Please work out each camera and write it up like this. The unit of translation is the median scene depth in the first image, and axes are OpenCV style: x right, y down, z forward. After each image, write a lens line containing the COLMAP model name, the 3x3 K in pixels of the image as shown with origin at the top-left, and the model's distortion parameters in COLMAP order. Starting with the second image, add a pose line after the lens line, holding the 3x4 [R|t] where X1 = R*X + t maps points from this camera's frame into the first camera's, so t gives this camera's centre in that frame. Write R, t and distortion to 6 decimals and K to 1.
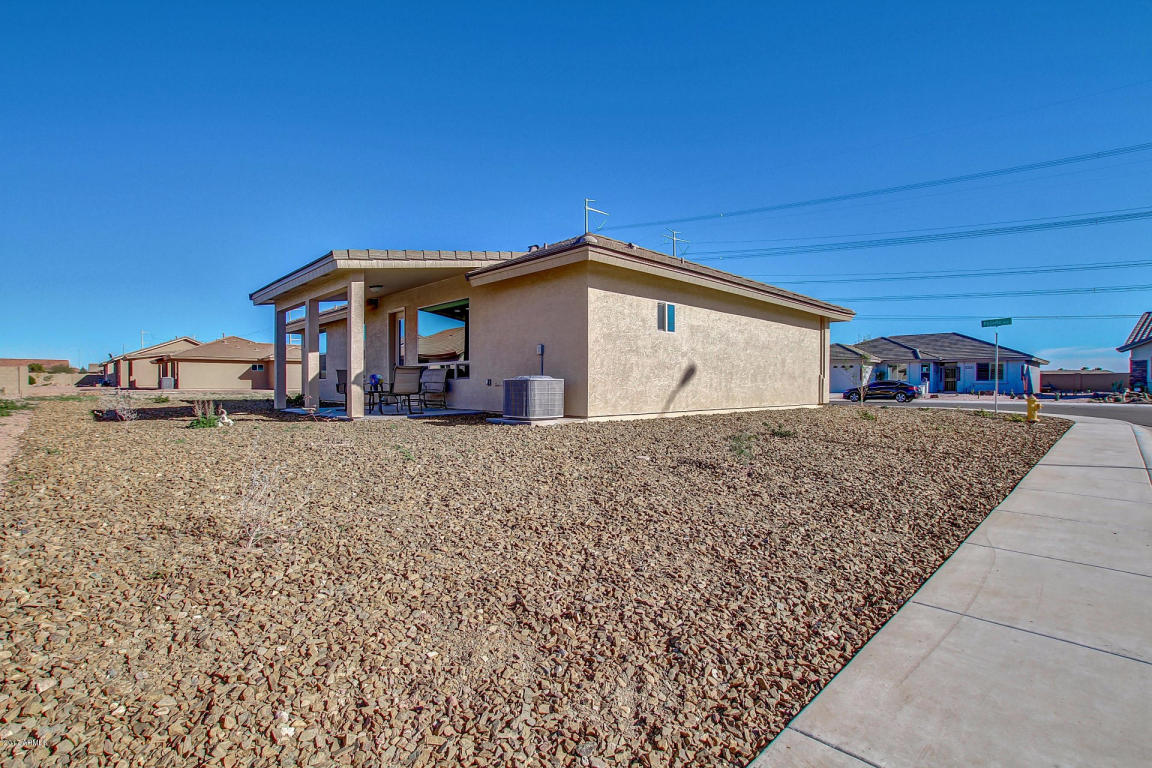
lens RADIAL K [[530.4, 0, 575.7], [0, 530.4, 386.0], [0, 0, 1]] dist [-0.026002, -0.000225]
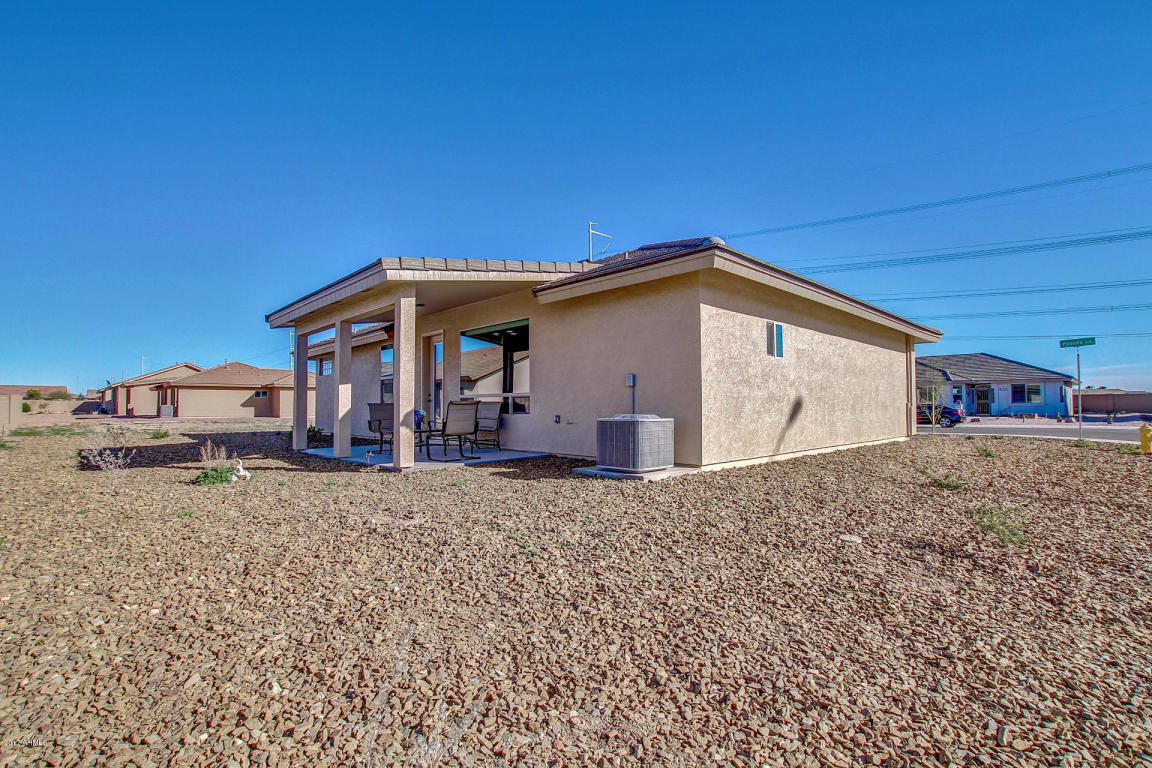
lens RADIAL K [[530.4, 0, 577.4], [0, 530.4, 388.1], [0, 0, 1]] dist [-0.026002, -0.000225]
pose [[0.999969, -0.007172, 0.003255, -0.118496], [0.007292, 0.999231, -0.038523, -0.020268], [-0.002976, 0.038546, 0.999252, 0.148238]]
